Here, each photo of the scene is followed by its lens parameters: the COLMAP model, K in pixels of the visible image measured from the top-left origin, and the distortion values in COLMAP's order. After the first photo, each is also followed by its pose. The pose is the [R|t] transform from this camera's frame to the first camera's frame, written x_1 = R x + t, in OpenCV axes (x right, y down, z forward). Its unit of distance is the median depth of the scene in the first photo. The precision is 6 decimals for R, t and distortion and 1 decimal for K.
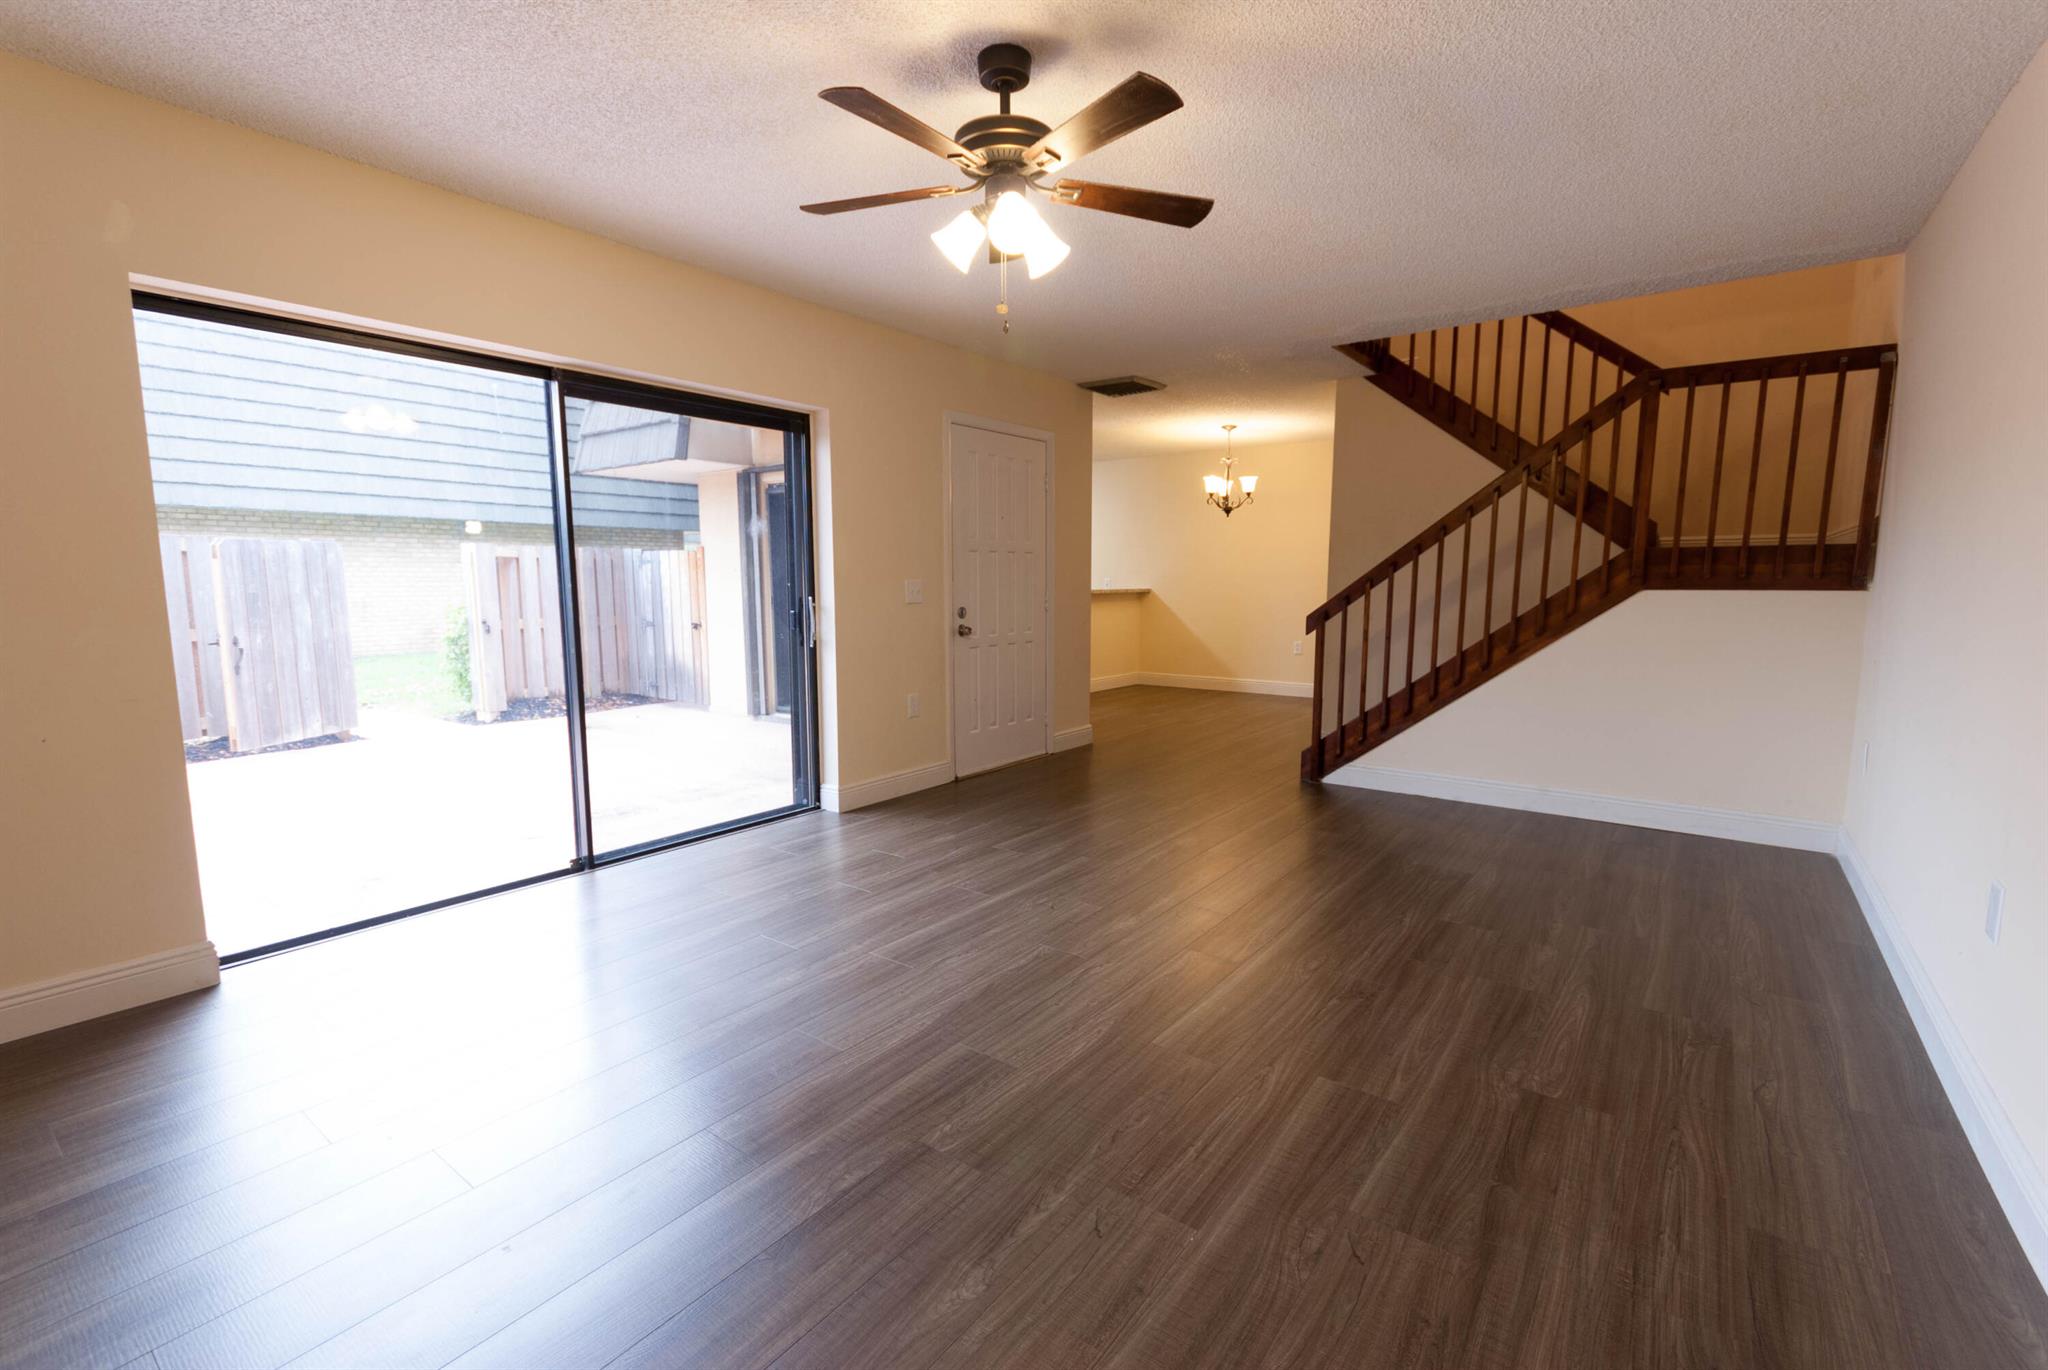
lens RADIAL K [[894.9, 0, 1024.0], [0, 894.9, 685.0], [0, 0, 1]] dist [0.018380, -0.000118]
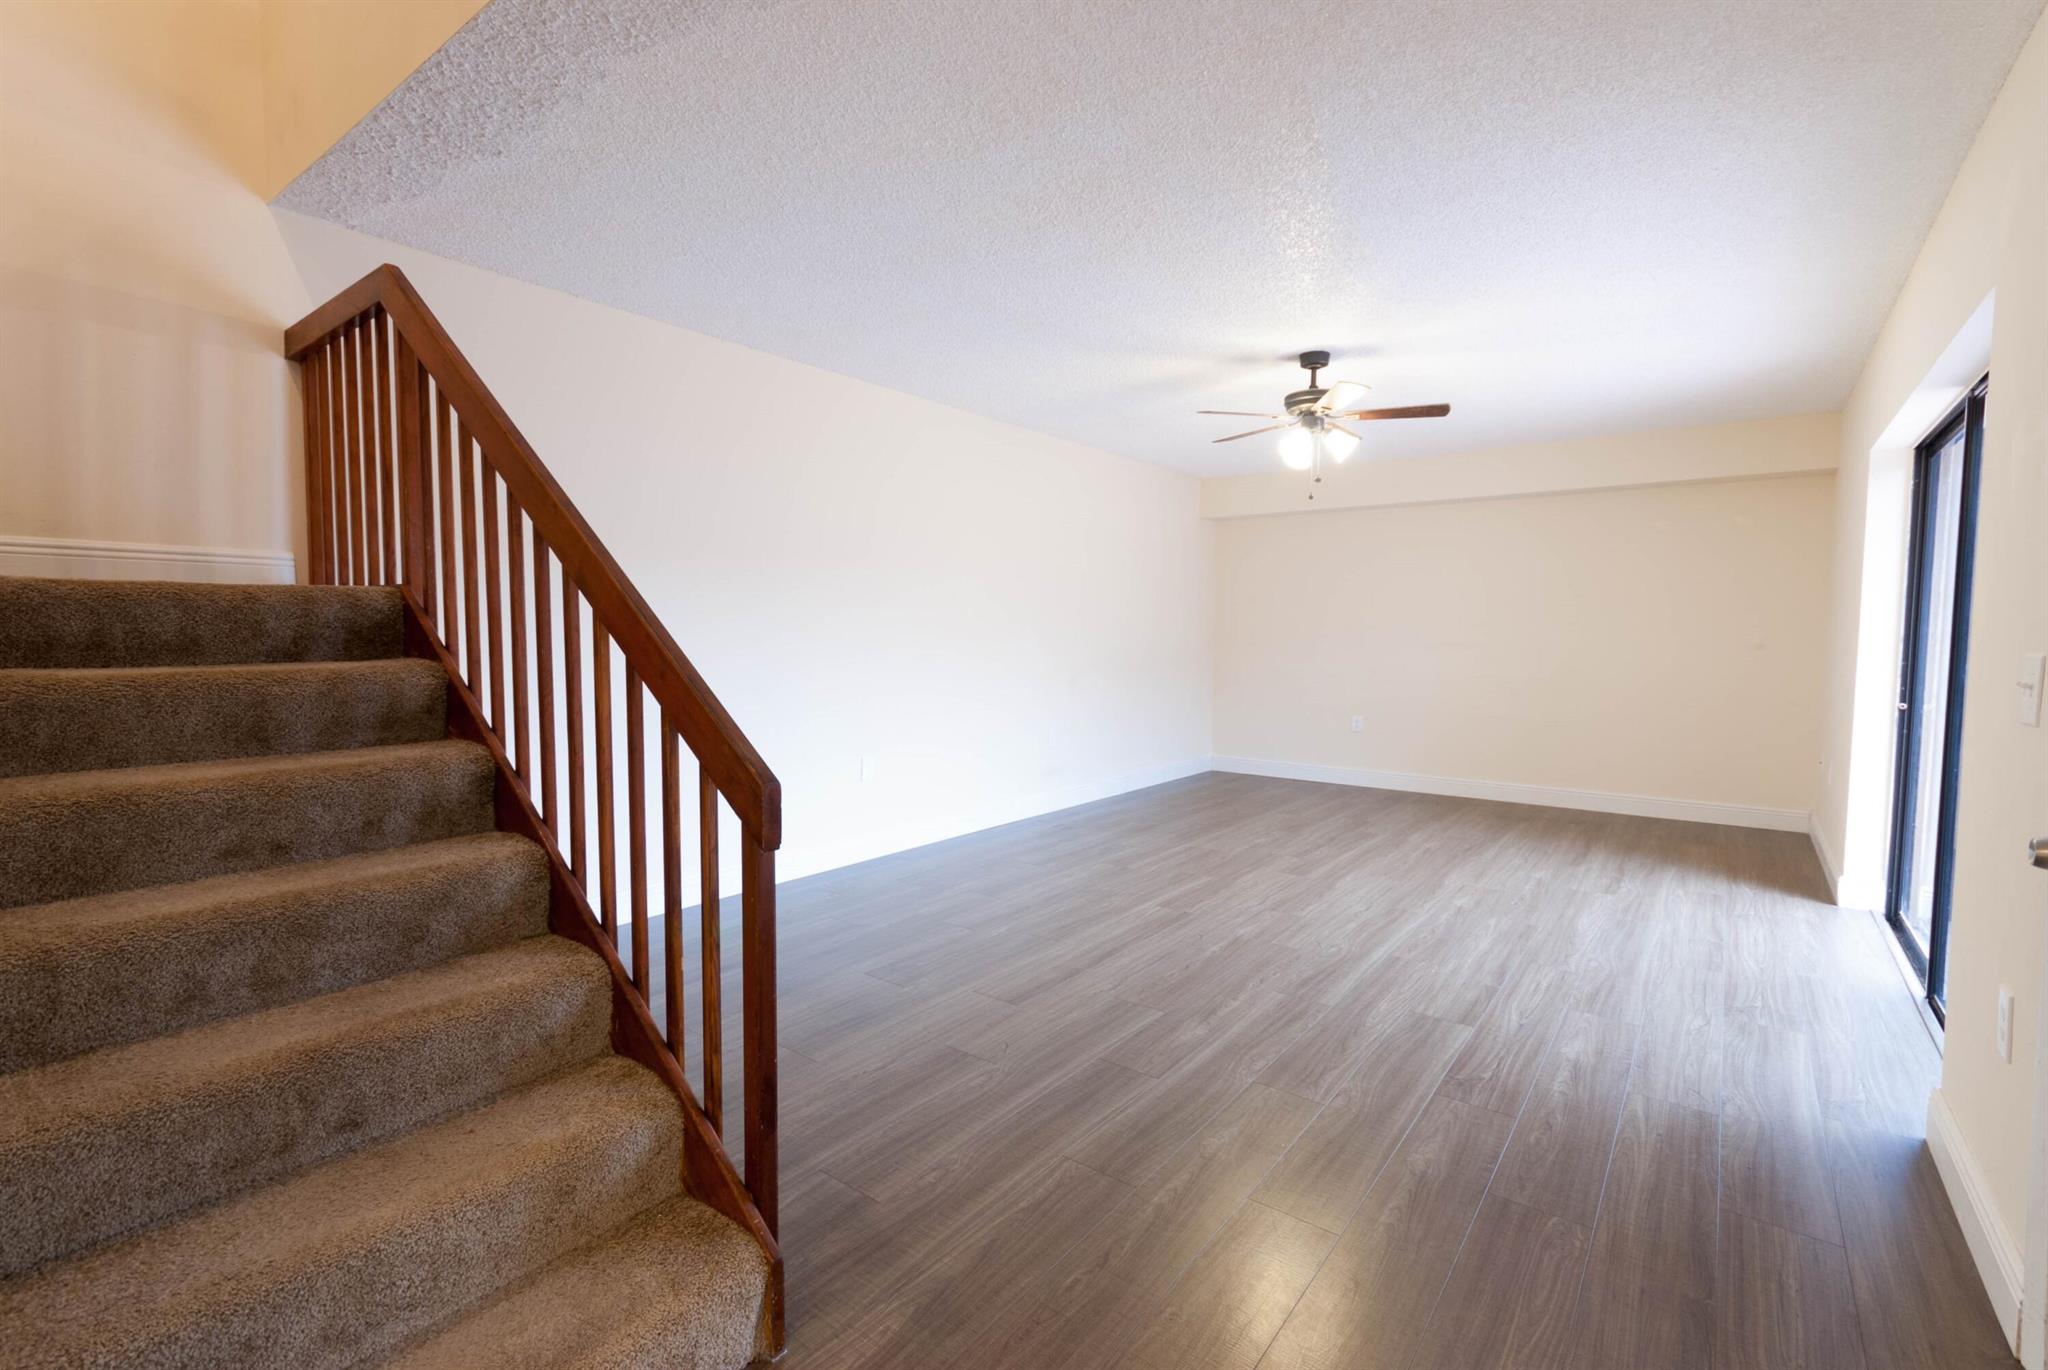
lens RADIAL K [[894.9, 0, 1024.0], [0, 894.9, 685.0], [0, 0, 1]] dist [0.018380, -0.000118]
pose [[-0.999871, 0.003622, 0.015632, 0.293407], [0.006337, 0.984141, 0.177272, -0.202859], [-0.014742, 0.177348, -0.984038, 1.591766]]
